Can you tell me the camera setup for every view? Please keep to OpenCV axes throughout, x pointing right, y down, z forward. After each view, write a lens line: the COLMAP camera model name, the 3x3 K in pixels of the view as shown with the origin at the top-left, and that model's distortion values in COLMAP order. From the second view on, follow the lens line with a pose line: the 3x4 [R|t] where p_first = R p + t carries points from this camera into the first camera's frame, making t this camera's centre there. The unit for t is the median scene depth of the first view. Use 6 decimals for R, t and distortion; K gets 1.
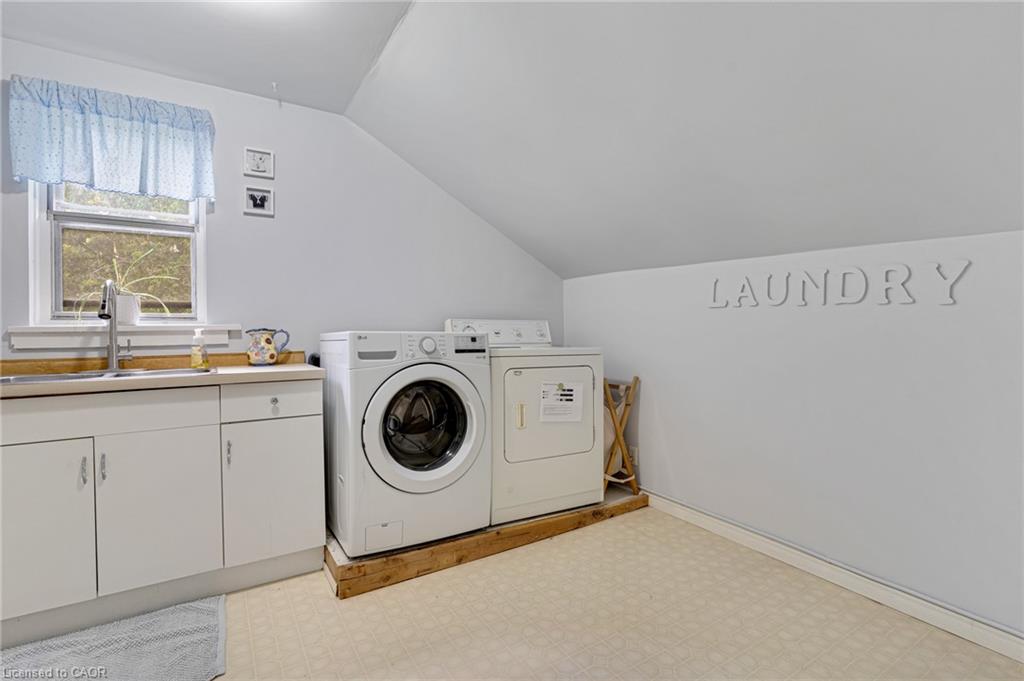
lens RADIAL K [[491.1, 0, 510.2], [0, 491.1, 336.3], [0, 0, 1]] dist [-0.003667, 0.000399]
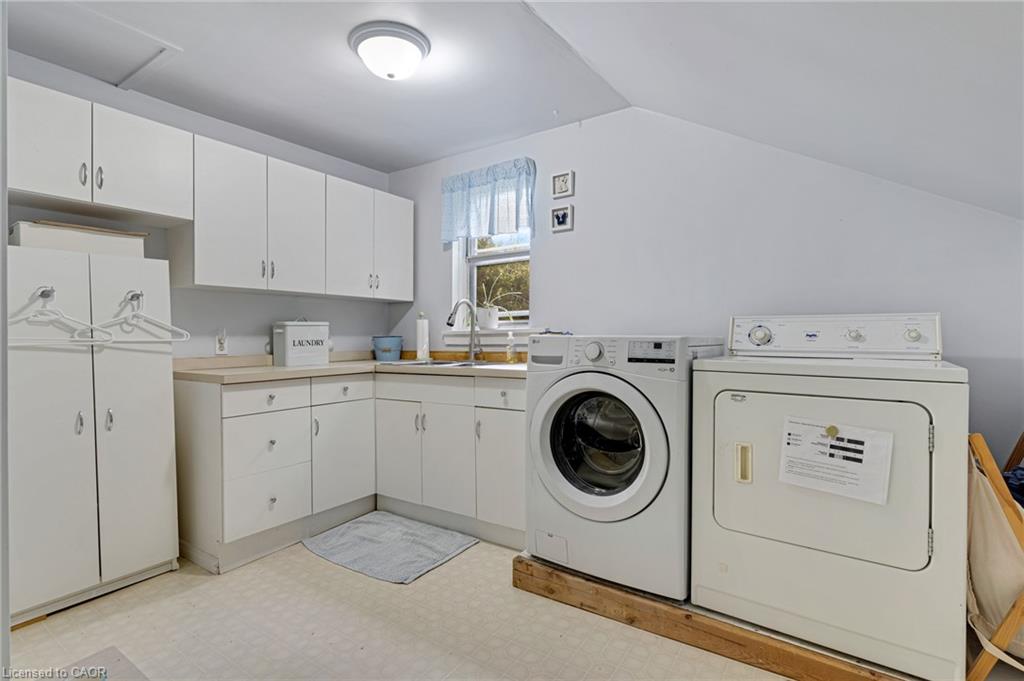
lens RADIAL K [[491.1, 0, 510.2], [0, 491.1, 336.3], [0, 0, 1]] dist [-0.003667, 0.000399]
pose [[0.389943, 0.007645, -0.920807, 0.544732], [0.001650, 0.999958, 0.009001, -0.015394], [0.920838, -0.005029, 0.389914, 0.497732]]
